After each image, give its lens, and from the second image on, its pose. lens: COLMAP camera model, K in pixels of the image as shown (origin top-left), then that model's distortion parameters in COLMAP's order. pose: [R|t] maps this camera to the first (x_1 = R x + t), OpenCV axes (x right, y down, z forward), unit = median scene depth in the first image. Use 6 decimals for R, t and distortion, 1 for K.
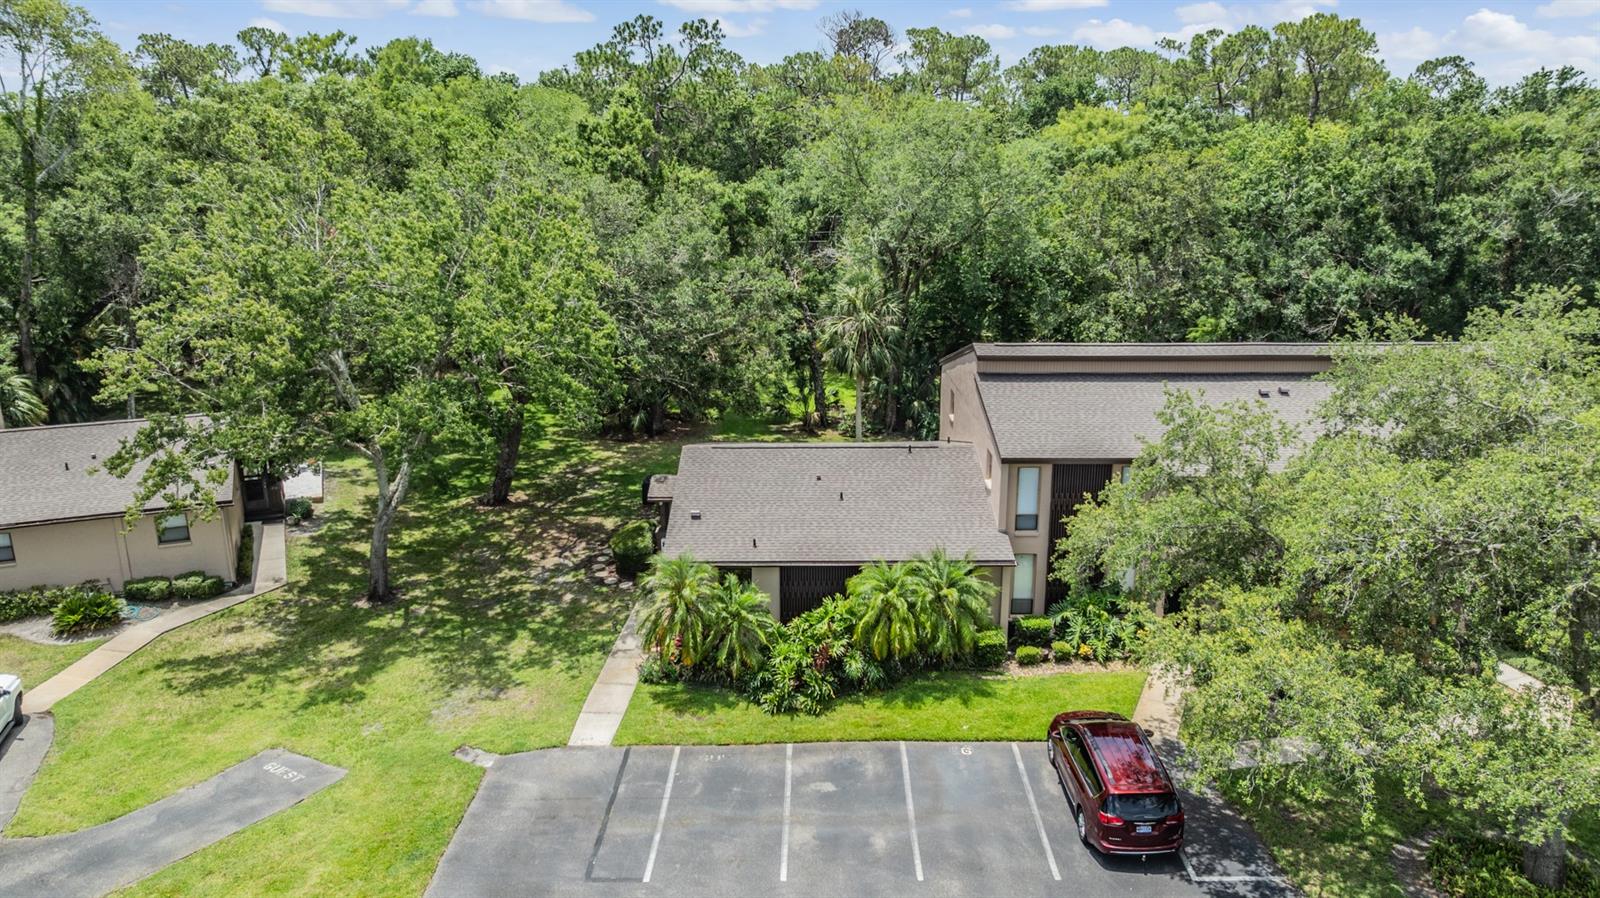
lens RADIAL K [[1126.0, 0, 800.0], [0, 1126.0, 449.0], [0, 0, 1]] dist [-0.023032, 0.033176]
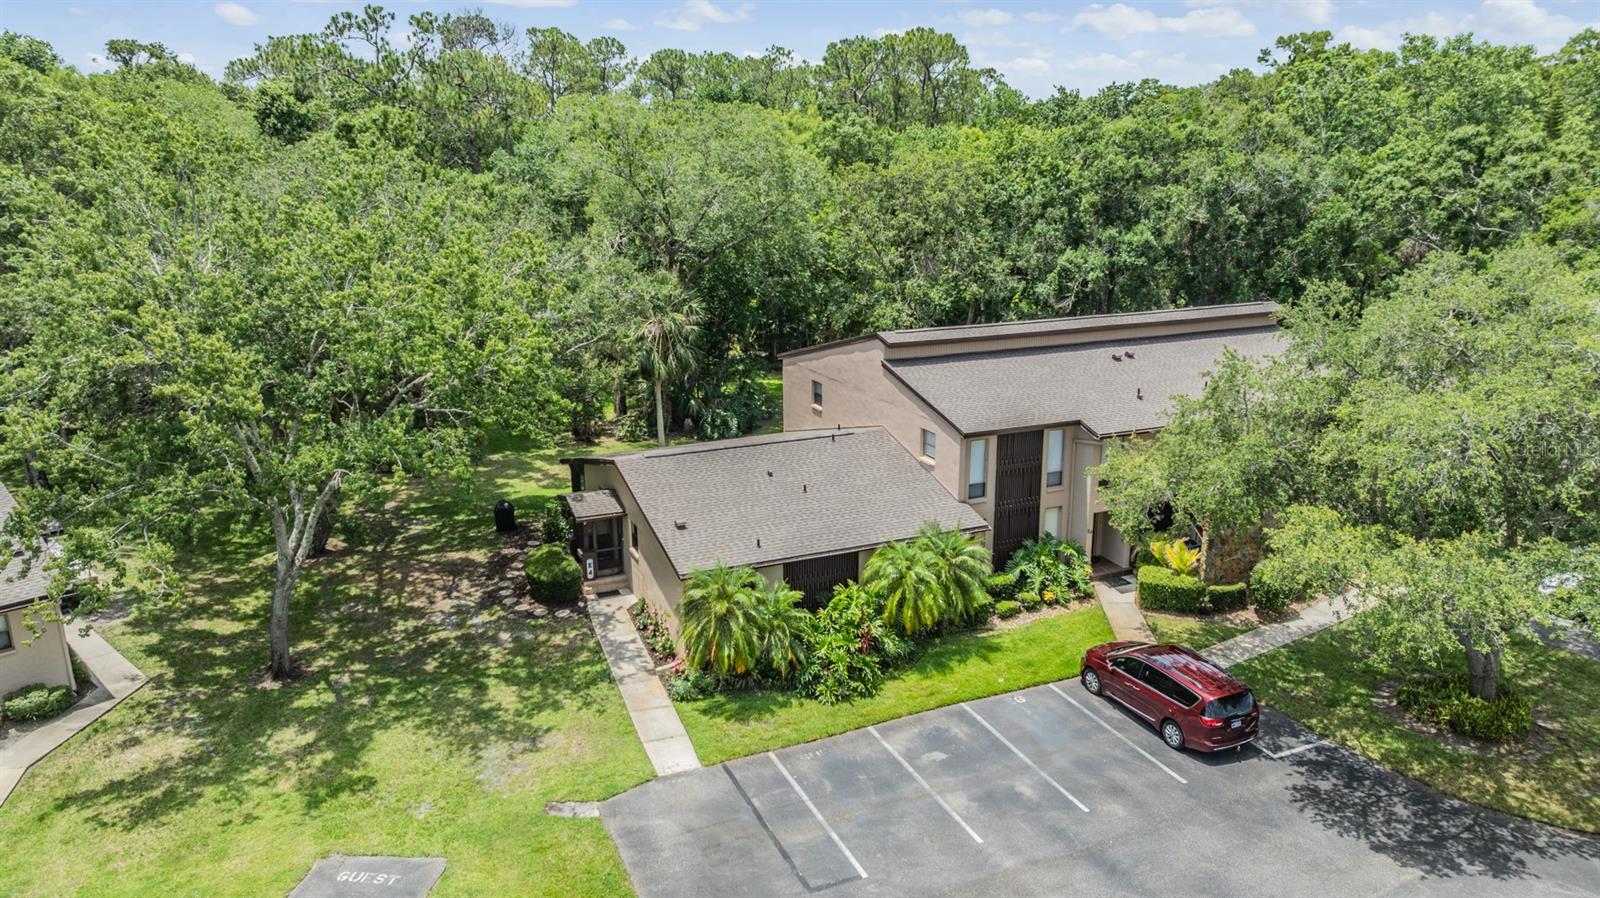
lens RADIAL K [[1126.0, 0, 800.0], [0, 1126.0, 449.0], [0, 0, 1]] dist [-0.023032, 0.033176]
pose [[0.912848, -0.106951, 0.394043, -0.377100], [0.107770, 0.993972, 0.020121, -0.015140], [-0.393820, 0.024099, 0.918872, 0.062498]]
